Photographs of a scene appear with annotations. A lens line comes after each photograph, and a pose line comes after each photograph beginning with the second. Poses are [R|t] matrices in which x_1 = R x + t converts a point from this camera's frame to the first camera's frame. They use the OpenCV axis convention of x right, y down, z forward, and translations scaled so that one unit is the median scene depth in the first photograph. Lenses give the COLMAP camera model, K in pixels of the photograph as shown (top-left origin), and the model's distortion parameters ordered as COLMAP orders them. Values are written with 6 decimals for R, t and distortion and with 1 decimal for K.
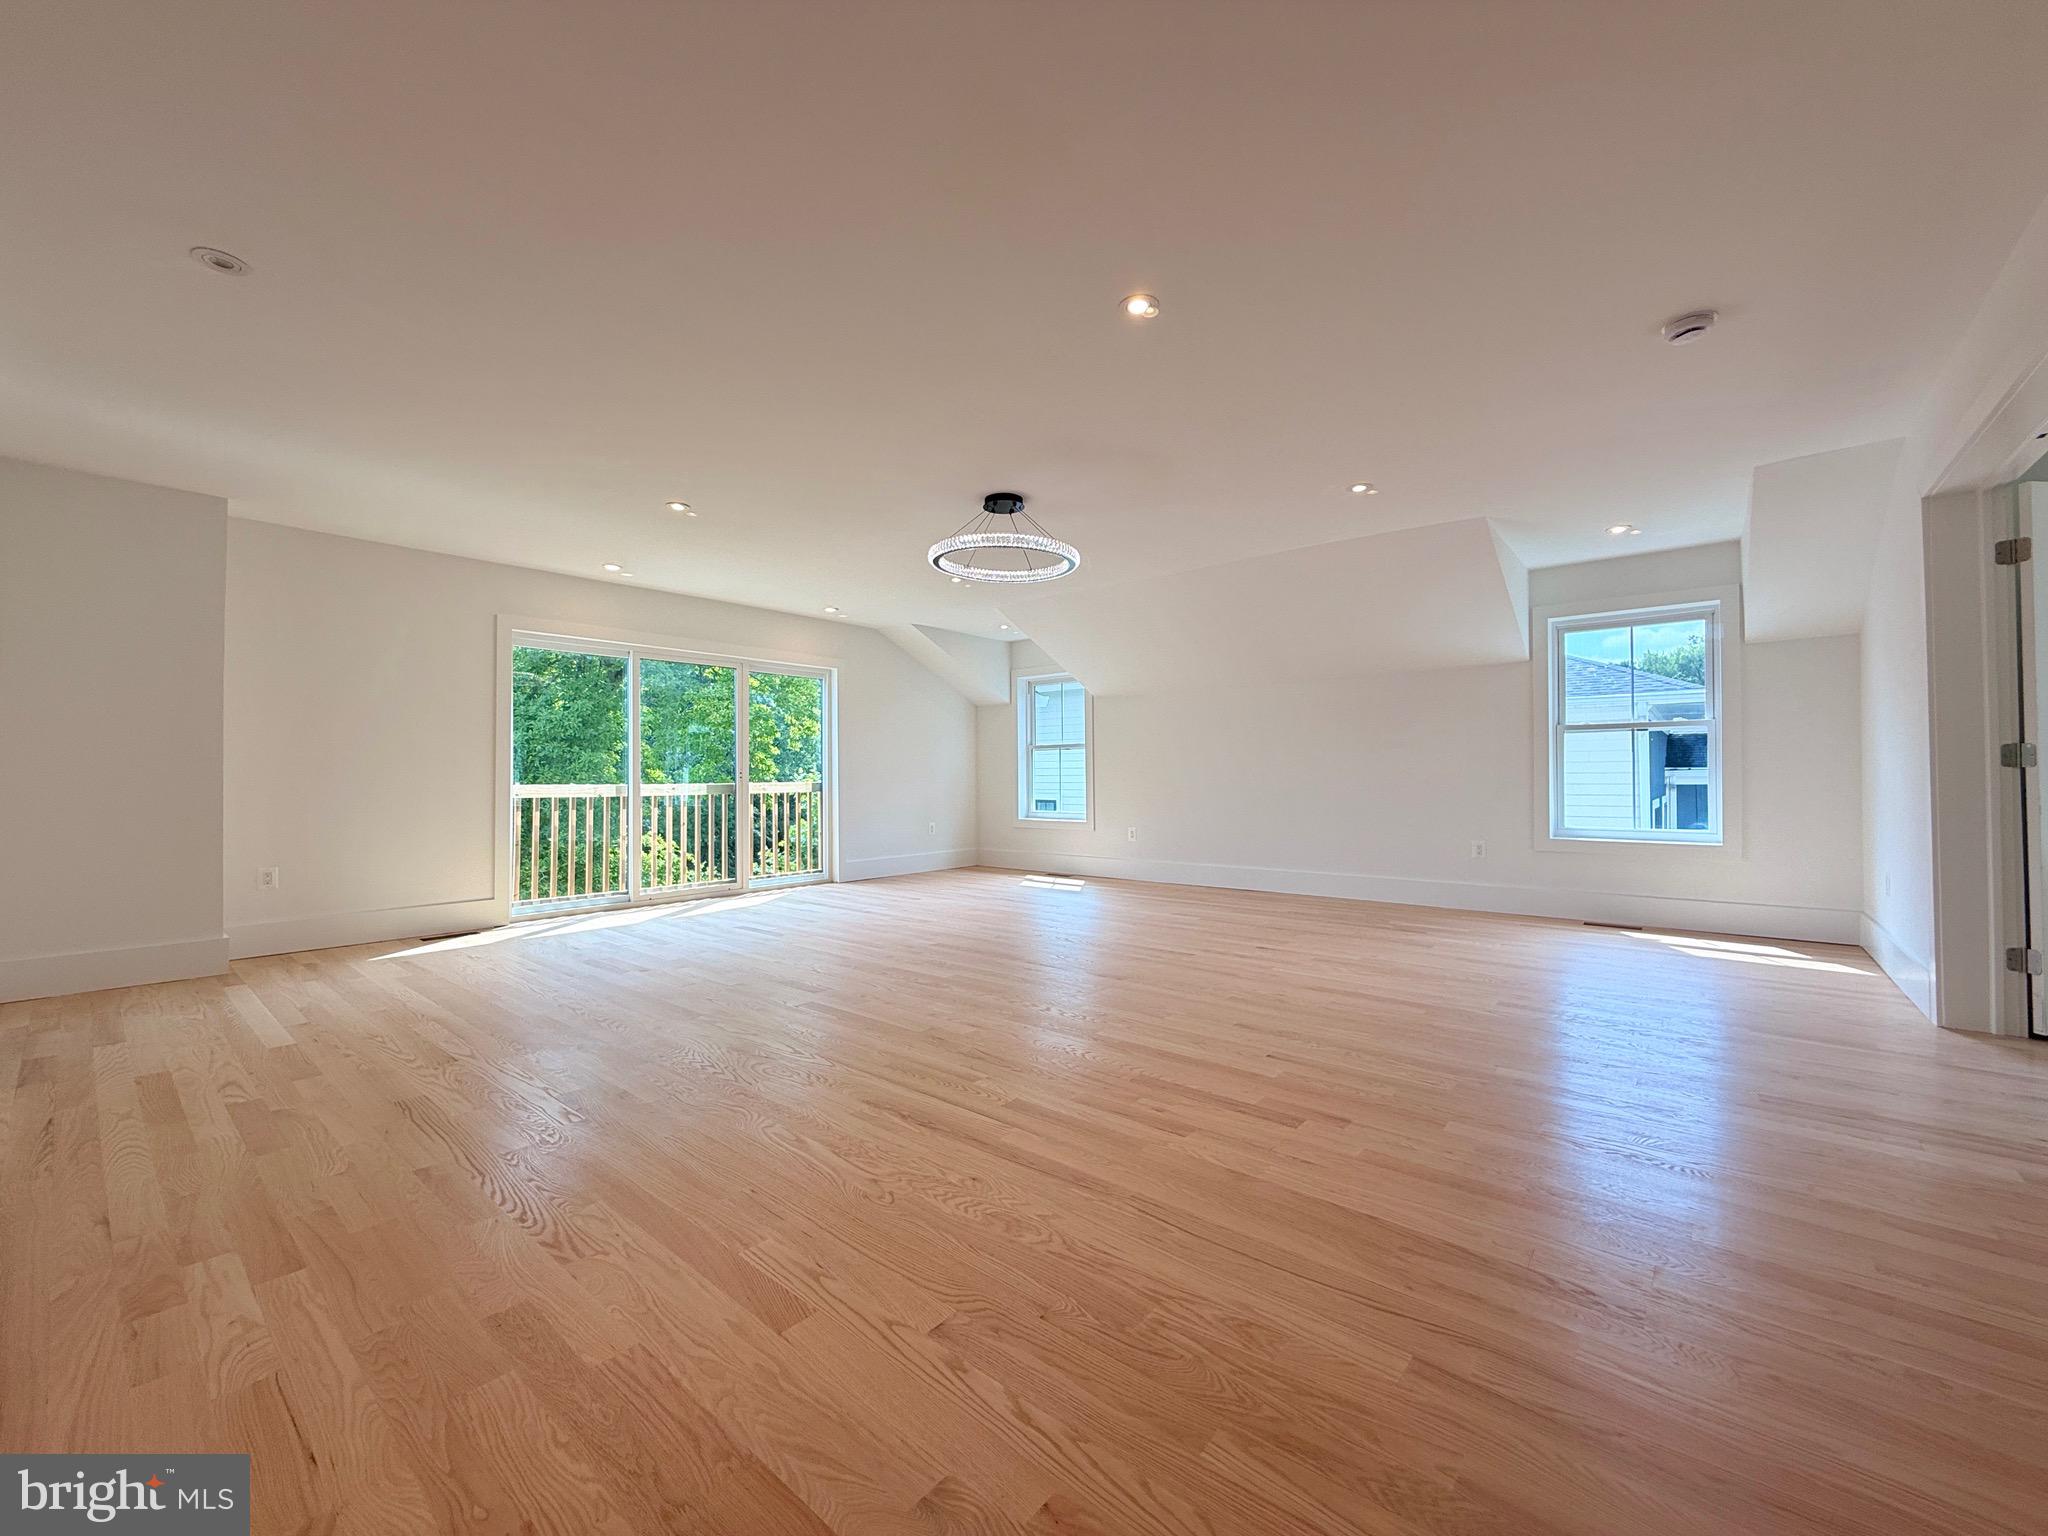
lens RADIAL K [[819.6, 0, 1023.0], [0, 819.6, 768.3], [0, 0, 1]] dist [0.001335, -0.000573]
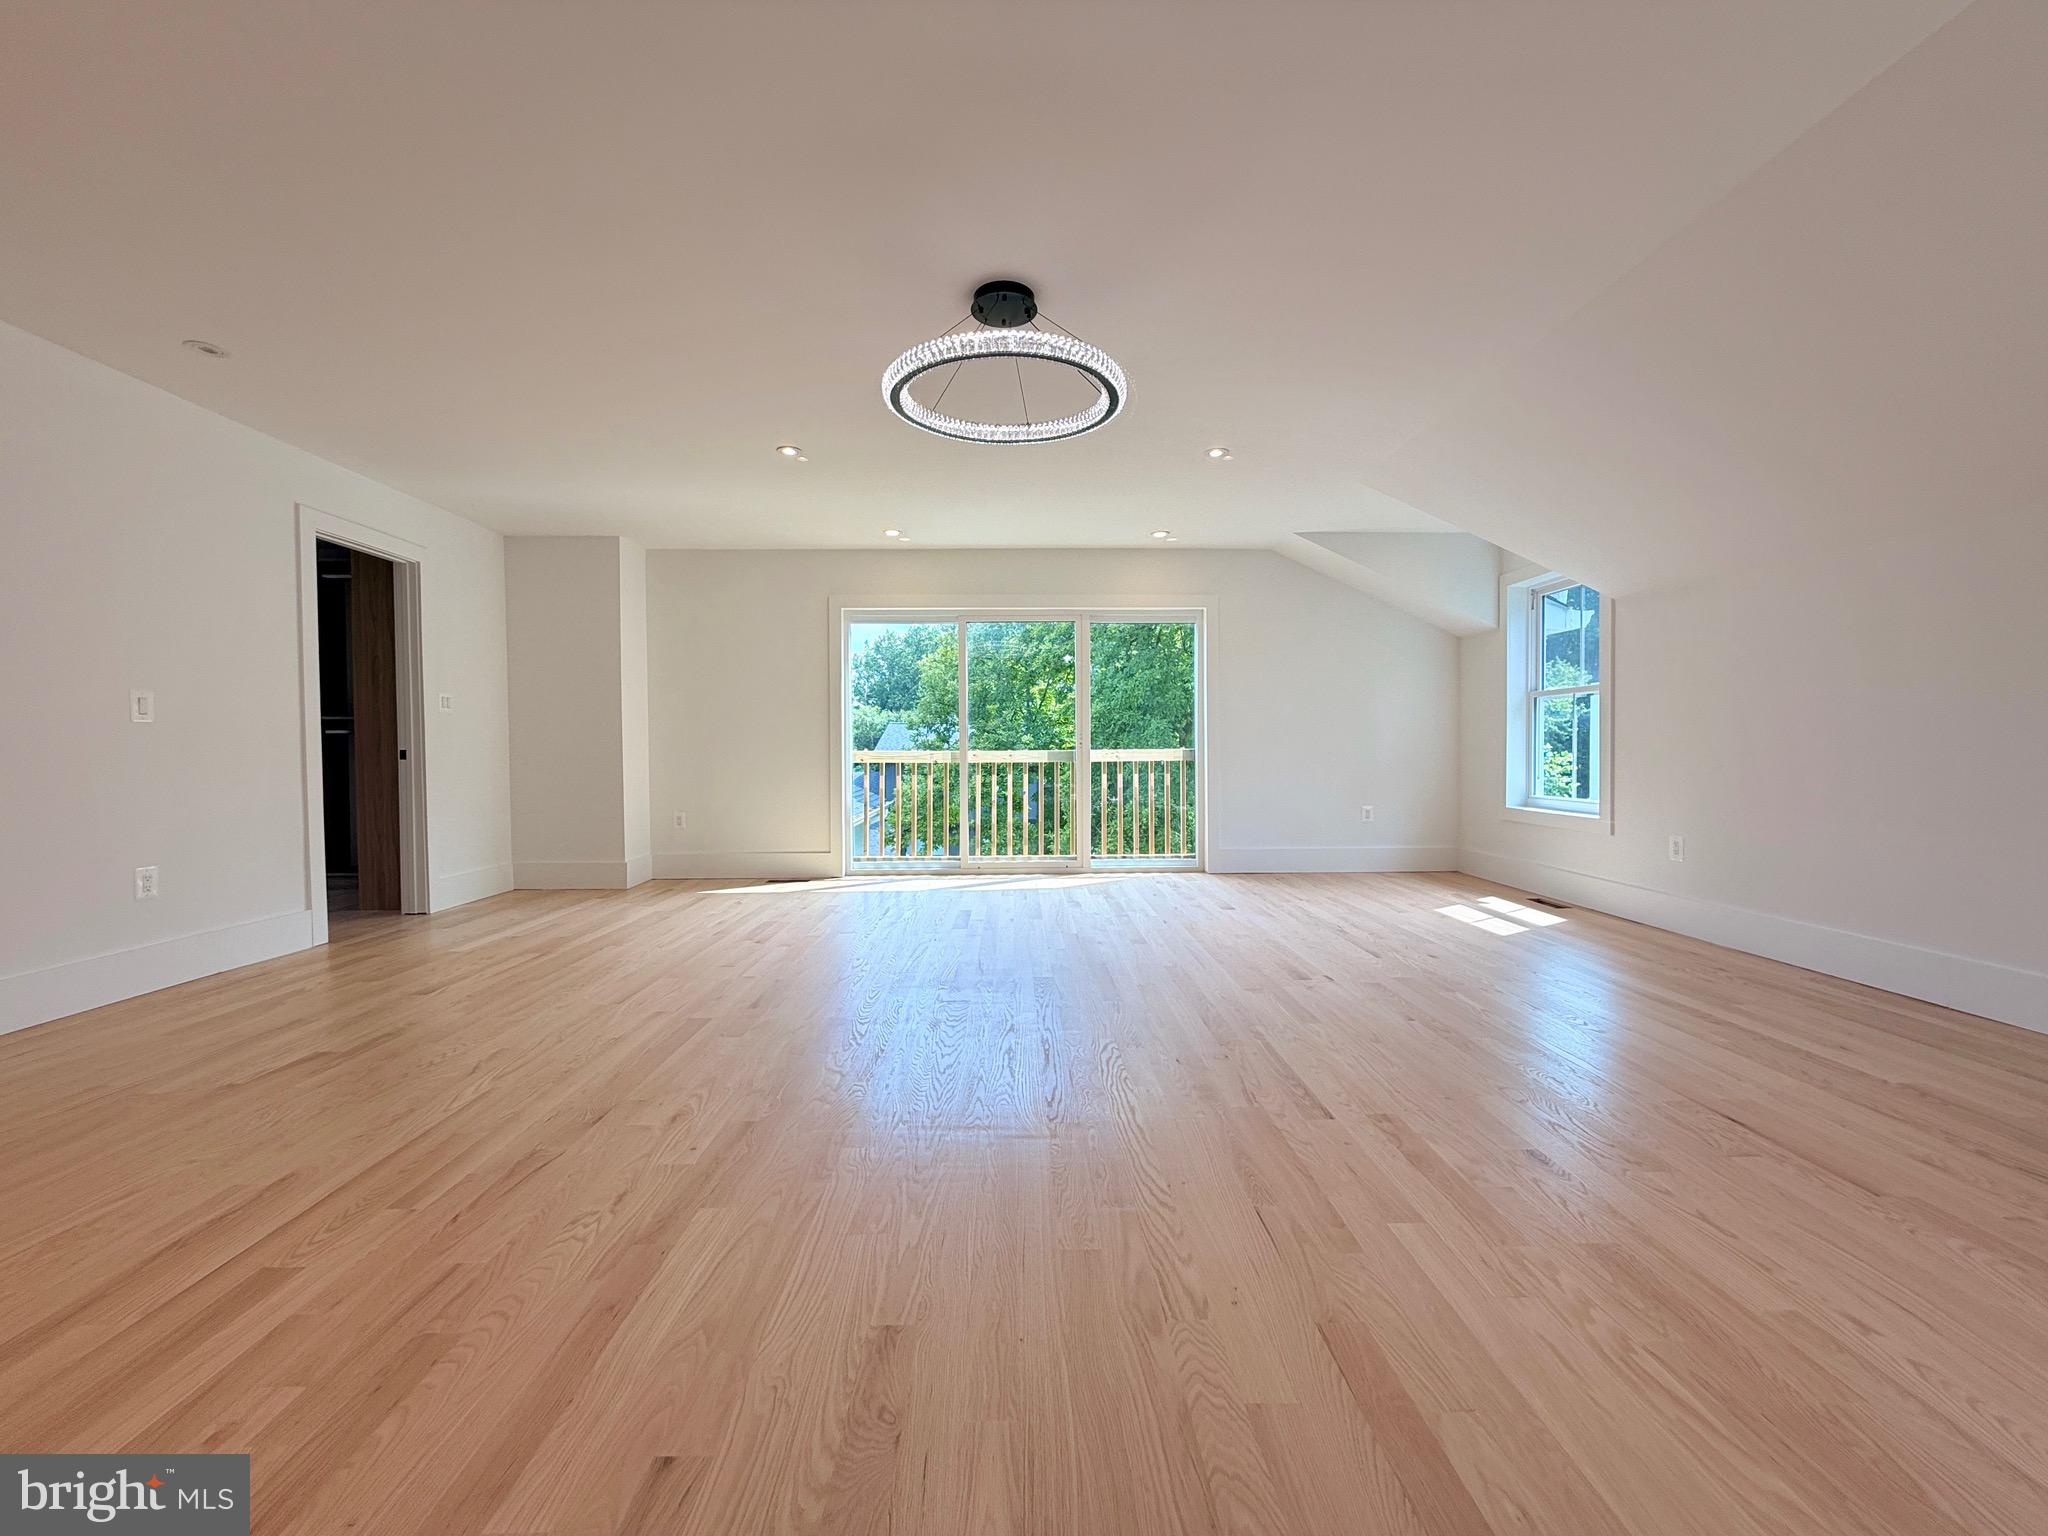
lens RADIAL K [[819.6, 0, 1023.8], [0, 819.6, 767.2], [0, 0, 1]] dist [0.001335, -0.000573]
pose [[0.656864, 0.020701, -0.753725, 0.254080], [0.010031, 0.999295, 0.036188, 0.003707], [0.753943, -0.031331, 0.656193, 0.322299]]
